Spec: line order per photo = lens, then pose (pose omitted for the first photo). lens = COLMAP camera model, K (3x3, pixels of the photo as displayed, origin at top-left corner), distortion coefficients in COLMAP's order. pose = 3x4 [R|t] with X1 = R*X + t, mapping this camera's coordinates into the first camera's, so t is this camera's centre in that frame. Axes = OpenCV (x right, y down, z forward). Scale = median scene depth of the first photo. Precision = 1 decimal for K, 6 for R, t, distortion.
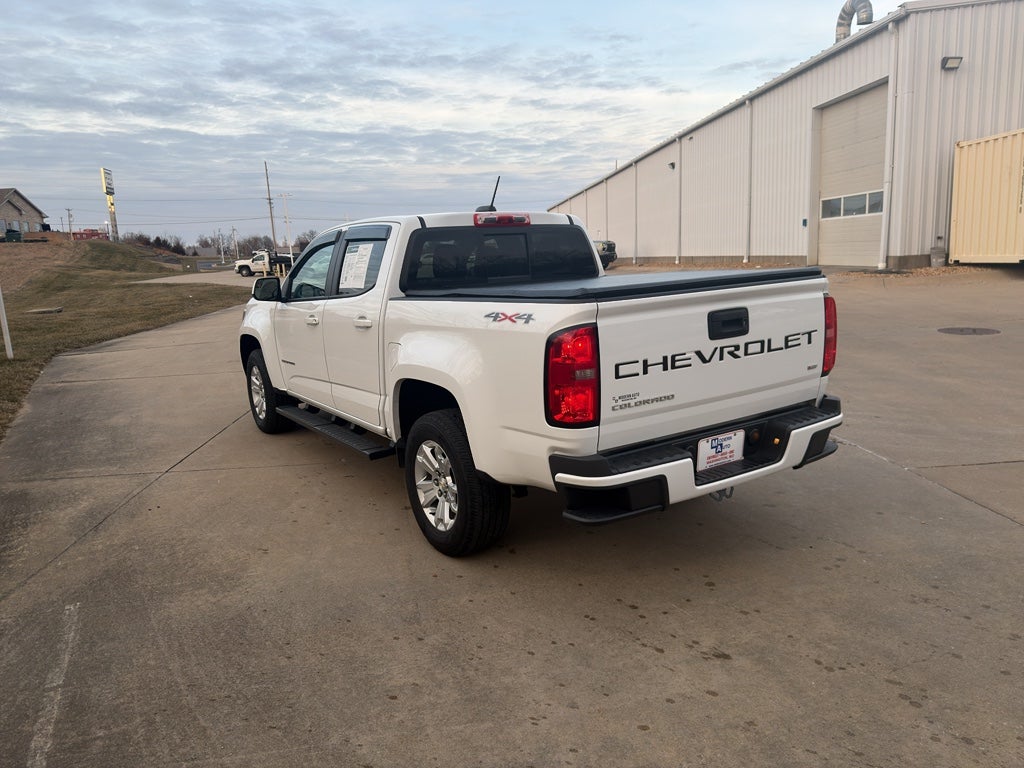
lens RADIAL K [[736.3, 0, 511.2], [0, 736.3, 385.7], [0, 0, 1]] dist [0.030585, -0.036350]
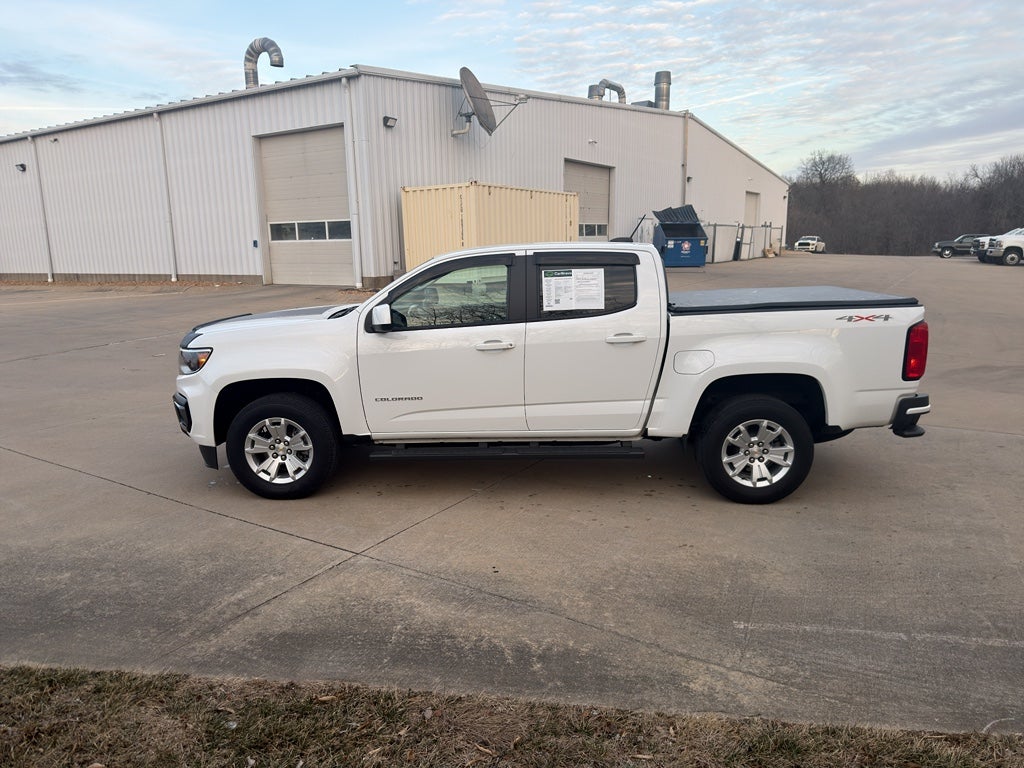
lens RADIAL K [[736.3, 0, 518.3], [0, 736.3, 387.0], [0, 0, 1]] dist [0.030585, -0.036350]
pose [[0.566135, -0.115821, 0.816135, -0.341703], [0.134330, 0.989808, 0.047286, -0.024204], [-0.813294, 0.082862, 0.575923, 0.141253]]
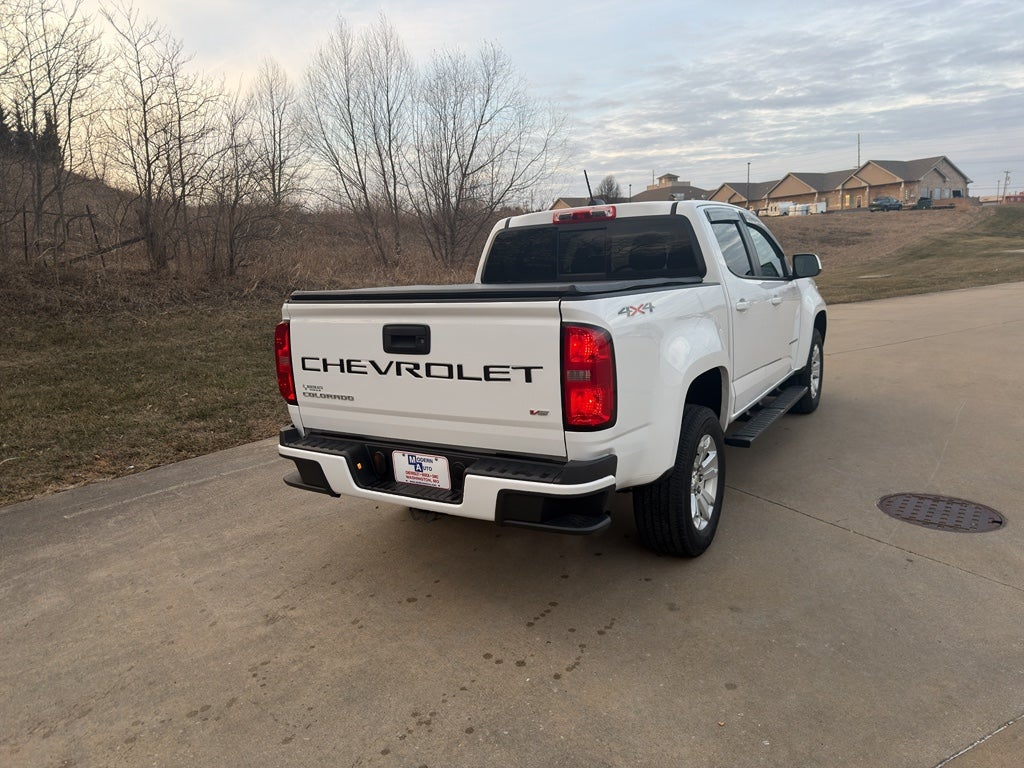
lens RADIAL K [[736.3, 0, 512.5], [0, 736.3, 386.4], [0, 0, 1]] dist [0.030585, -0.036350]
pose [[0.402949, 0.184745, -0.896382, 0.251375], [-0.140339, 0.980304, 0.138955, -0.036369], [0.904399, 0.069805, 0.420940, 0.149717]]
